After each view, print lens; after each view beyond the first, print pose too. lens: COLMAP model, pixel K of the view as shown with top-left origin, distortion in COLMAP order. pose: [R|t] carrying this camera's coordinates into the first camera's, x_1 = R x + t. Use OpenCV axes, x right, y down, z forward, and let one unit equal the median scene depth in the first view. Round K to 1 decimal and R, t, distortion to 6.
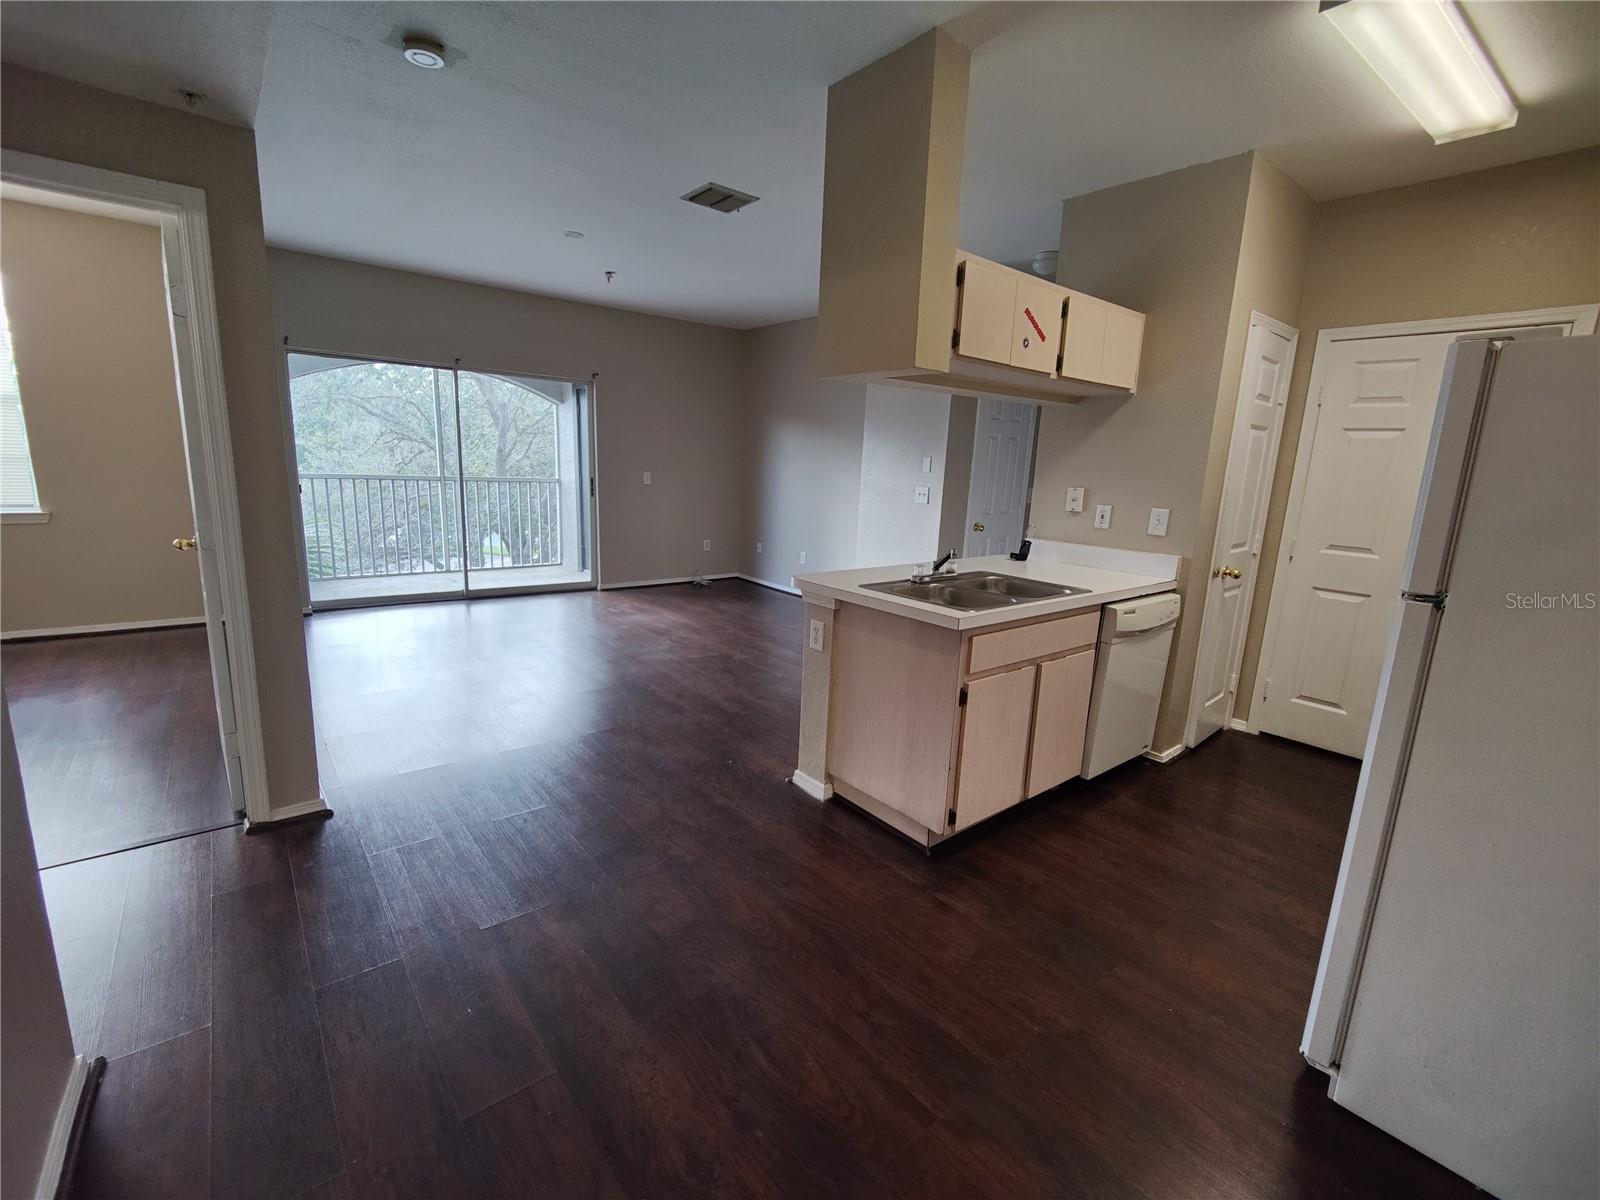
lens RADIAL K [[691.0, 0, 801.6], [0, 691.0, 607.5], [0, 0, 1]] dist [0.009451, -0.017266]
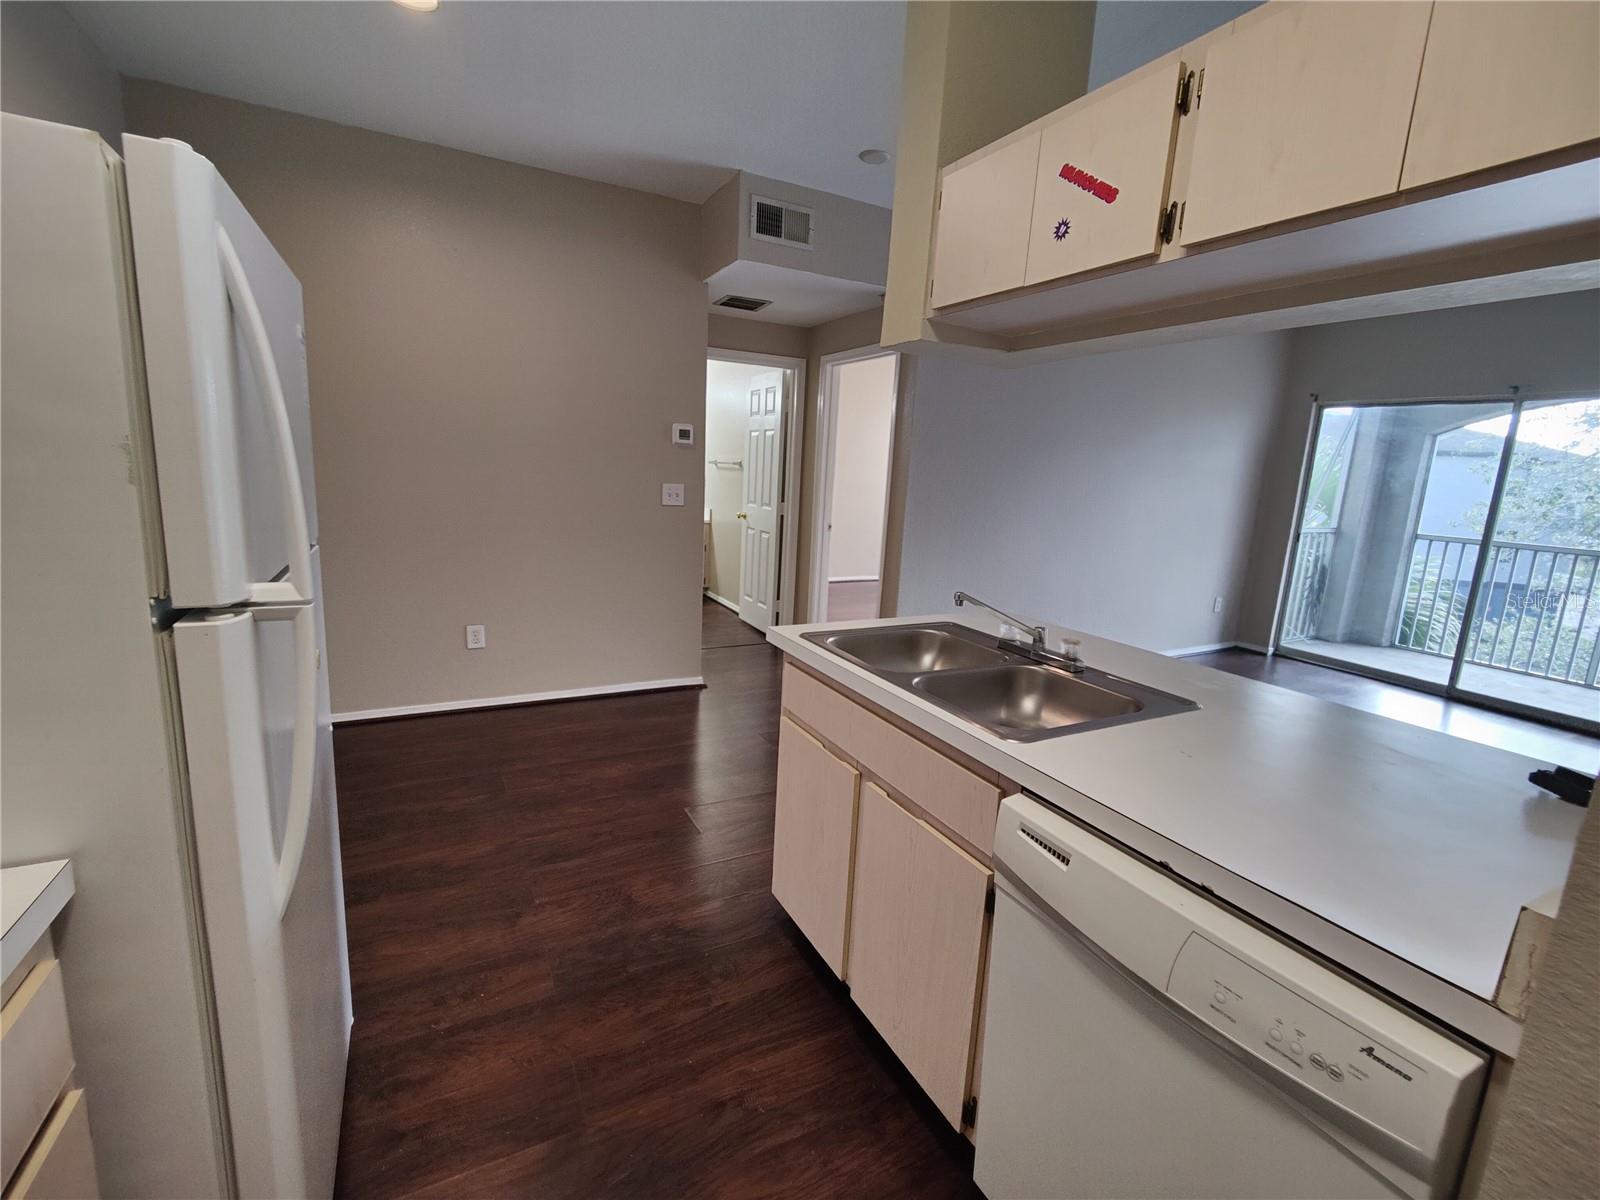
lens RADIAL K [[696.3, 0, 800.0], [0, 696.3, 600.0], [0, 0, 1]] dist [0.014378, -0.014729]
pose [[-0.193541, 0.132696, -0.972077, 0.438829], [-0.260326, 0.948349, 0.181287, -0.077110], [0.945924, 0.288144, -0.149000, 0.466351]]
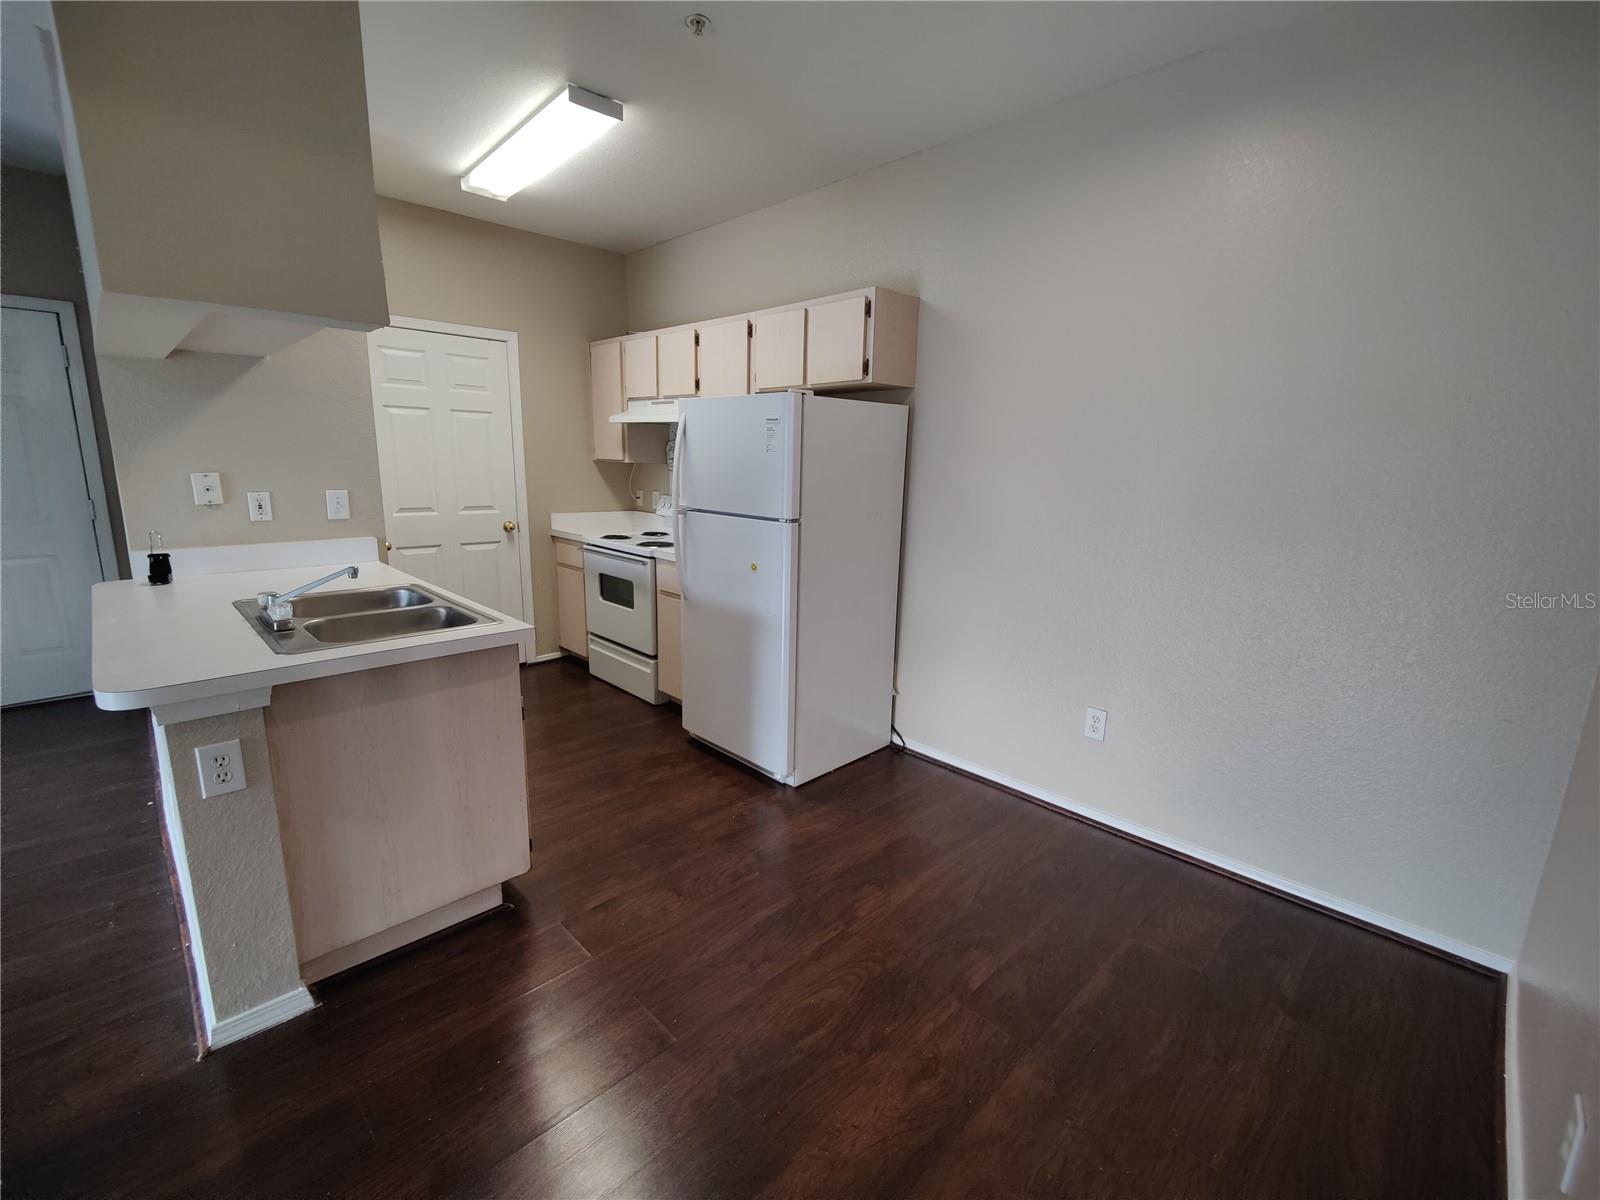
lens RADIAL K [[689.4, 0, 797.5], [0, 689.4, 596.1], [0, 0, 1]] dist [0.020744, -0.017076]
pose [[-0.094016, -0.236696, 0.967024, -0.271893], [0.180816, 0.951113, 0.250381, -0.075982], [-0.979013, 0.198394, -0.046621, 0.277821]]
